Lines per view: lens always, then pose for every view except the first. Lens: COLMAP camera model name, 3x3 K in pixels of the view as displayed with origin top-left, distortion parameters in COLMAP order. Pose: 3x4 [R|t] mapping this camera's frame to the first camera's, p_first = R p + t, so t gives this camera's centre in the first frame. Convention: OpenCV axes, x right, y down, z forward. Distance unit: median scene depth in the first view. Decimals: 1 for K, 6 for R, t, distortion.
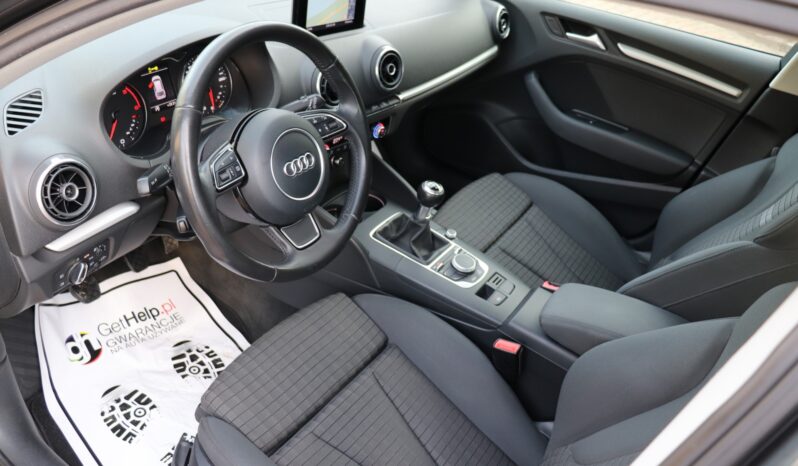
lens RADIAL K [[652.7, 0, 393.0], [0, 652.7, 227.4], [0, 0, 1]] dist [-0.173769, 0.151732]
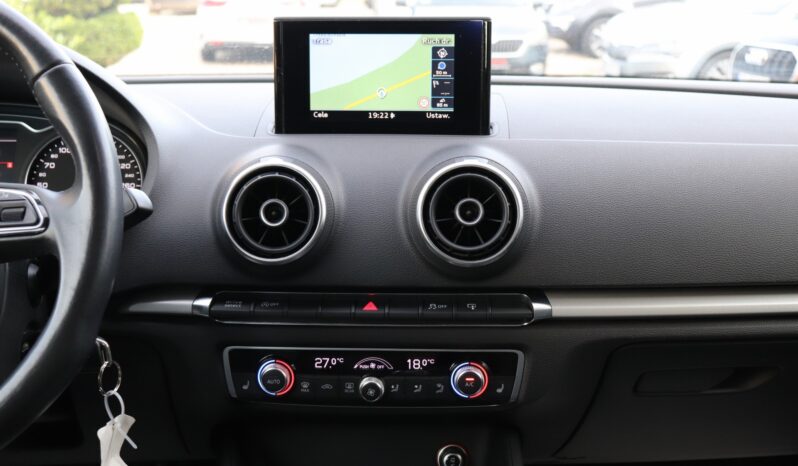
lens RADIAL K [[924.7, 0, 399.0], [0, 924.7, 233.0], [0, 0, 1]] dist [-0.115006, 0.379940]
pose [[0.619689, 0.006324, -0.784822, 0.374641], [-0.373033, 0.882172, -0.287436, -0.048675], [0.690530, 0.470885, 0.549032, 0.597039]]
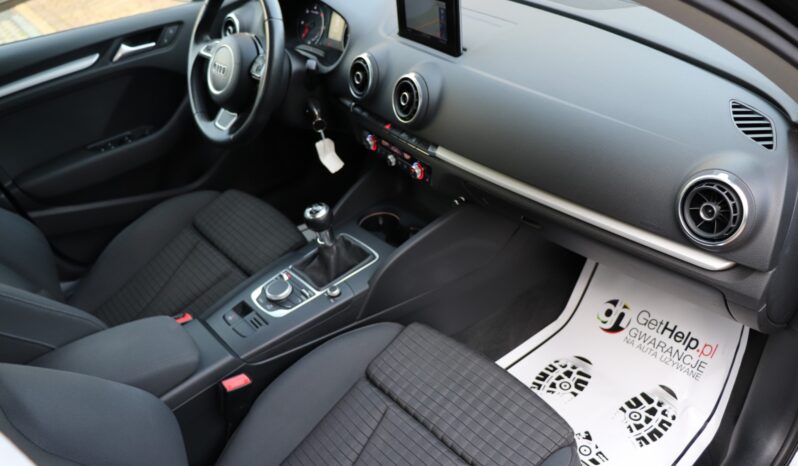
lens RADIAL K [[657.0, 0, 392.9], [0, 657.0, 231.2], [0, 0, 1]] dist [-0.182064, 0.166676]
pose [[-0.287144, 0.432395, -0.854742, 0.735164], [-0.496321, 0.696036, 0.518844, -0.506941], [0.819276, 0.573209, 0.014745, 0.966344]]
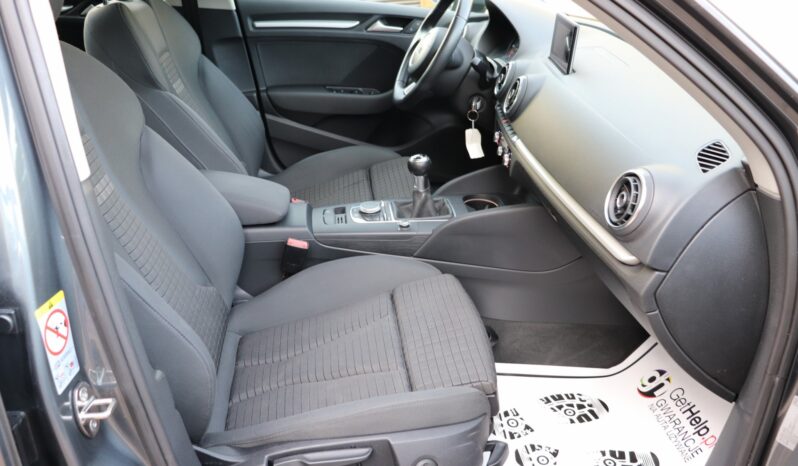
lens RADIAL K [[657.0, 0, 392.9], [0, 657.0, 231.2], [0, 0, 1]] dist [-0.182064, 0.166676]
pose [[-0.751570, 0.107976, -0.650756, 0.762432], [-0.501779, 0.546805, 0.670241, -0.656734], [0.428207, 0.830269, -0.356782, 1.325785]]
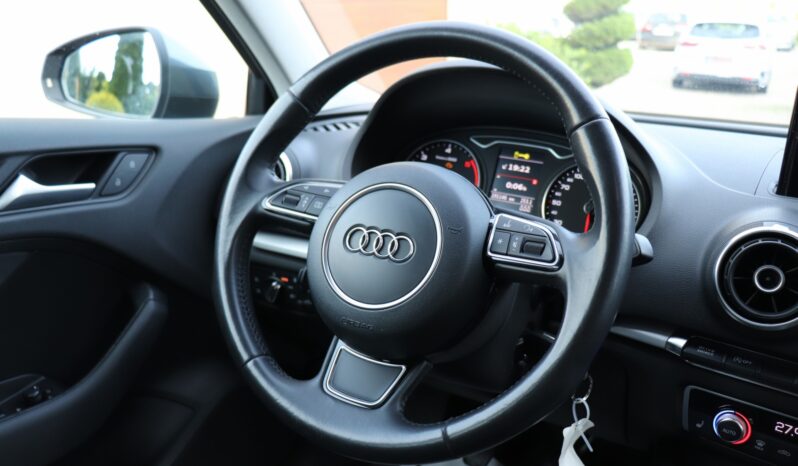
lens RADIAL K [[657.0, 0, 392.9], [0, 657.0, 231.2], [0, 0, 1]] dist [-0.182064, 0.166676]
pose [[0.072741, 0.115125, -0.990684, 0.261633], [-0.607157, 0.793156, 0.047590, -0.089536], [0.791245, 0.598039, 0.127594, 0.595916]]
